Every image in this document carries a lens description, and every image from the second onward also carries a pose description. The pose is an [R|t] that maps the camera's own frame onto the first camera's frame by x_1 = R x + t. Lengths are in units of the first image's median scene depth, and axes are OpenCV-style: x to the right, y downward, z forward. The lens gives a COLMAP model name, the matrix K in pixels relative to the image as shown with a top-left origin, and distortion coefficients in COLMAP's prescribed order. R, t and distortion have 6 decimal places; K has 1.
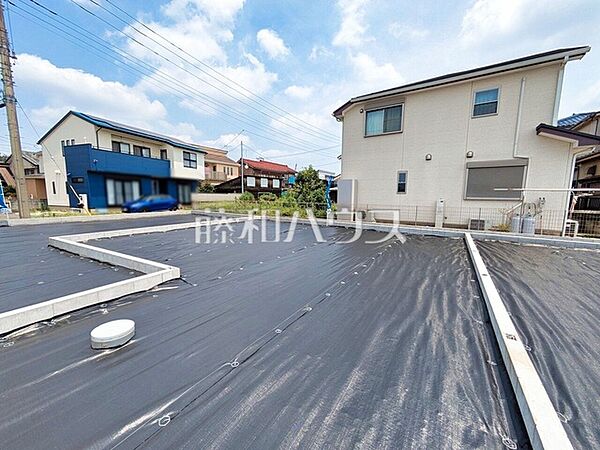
lens RADIAL K [[241.7, 0, 300.0], [0, 241.7, 225.0], [0, 0, 1]] dist [0.000128, 0.000399]
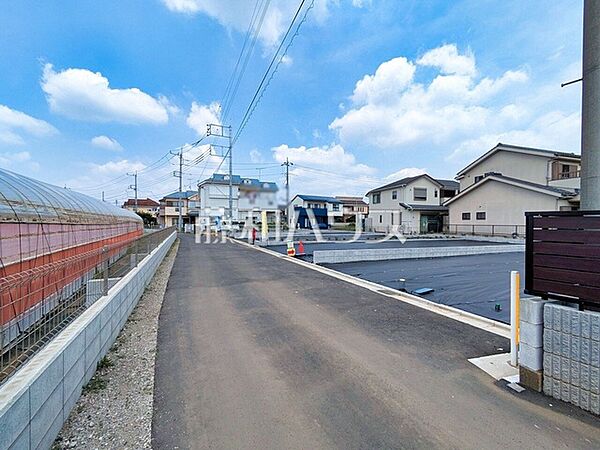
lens RADIAL K [[238.2, 0, 300.0], [0, 238.2, 225.0], [0, 0, 1]] dist [0.001305, 0.000712]
pose [[0.760187, -0.005479, -0.649681, 0.882561], [-0.066823, 0.994002, -0.086572, 0.123154], [0.646258, 0.109225, 0.755262, -1.040714]]
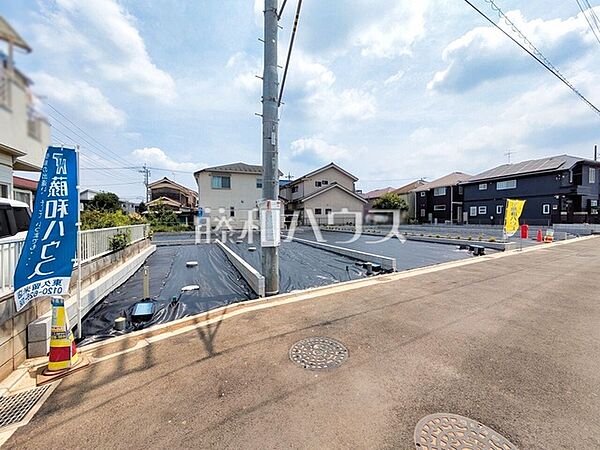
lens RADIAL K [[238.2, 0, 300.0], [0, 238.2, 225.0], [0, 0, 1]] dist [0.001305, 0.000712]
pose [[0.579115, -0.039340, 0.814296, -0.544148], [0.109113, 0.993589, -0.029598, 0.041415], [-0.807911, 0.105991, 0.579695, -0.400940]]
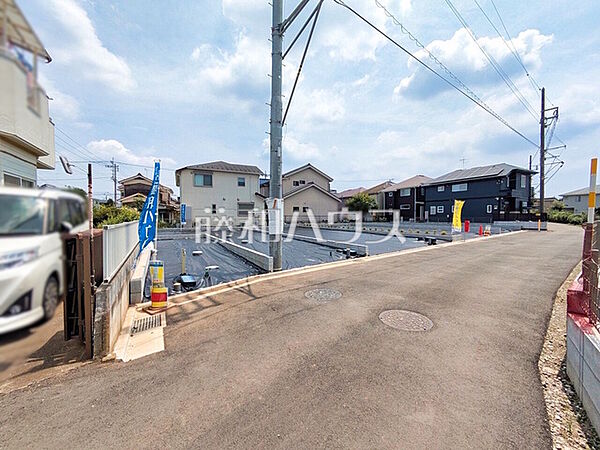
lens RADIAL K [[238.2, 0, 300.0], [0, 238.2, 225.0], [0, 0, 1]] dist [0.001305, 0.000712]
pose [[0.485712, -0.044321, 0.872994, -0.627508], [0.110598, 0.993803, -0.011080, 0.047703], [-0.867094, 0.101933, 0.487604, -0.417025]]
